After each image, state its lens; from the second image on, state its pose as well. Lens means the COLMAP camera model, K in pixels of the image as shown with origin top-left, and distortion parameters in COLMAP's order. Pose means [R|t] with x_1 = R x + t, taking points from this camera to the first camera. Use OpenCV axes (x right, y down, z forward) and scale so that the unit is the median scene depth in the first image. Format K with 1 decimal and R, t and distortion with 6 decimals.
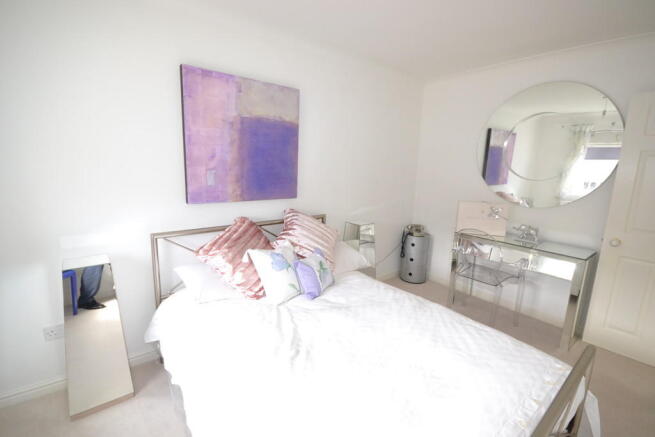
lens RADIAL K [[294.0, 0, 327.9], [0, 294.0, 210.8], [0, 0, 1]] dist [-0.000273, -0.000382]
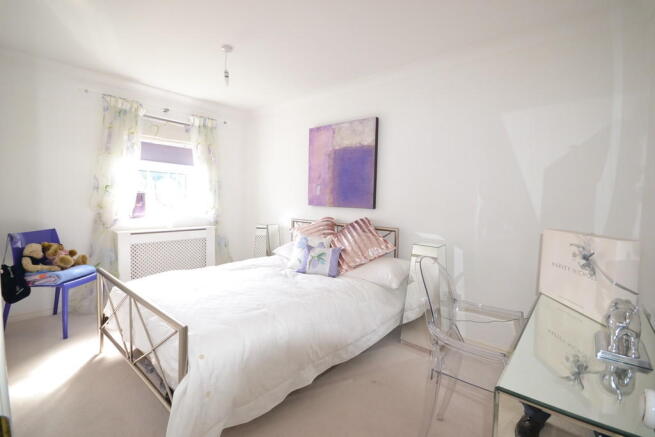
lens RADIAL K [[294.0, 0, 327.9], [0, 294.0, 210.8], [0, 0, 1]] dist [-0.000273, -0.000382]
pose [[0.185376, 0.015869, -0.982540, 1.167230], [-0.186869, 0.982193, -0.019393, 0.020284], [0.964736, 0.187201, 0.185040, 0.750732]]
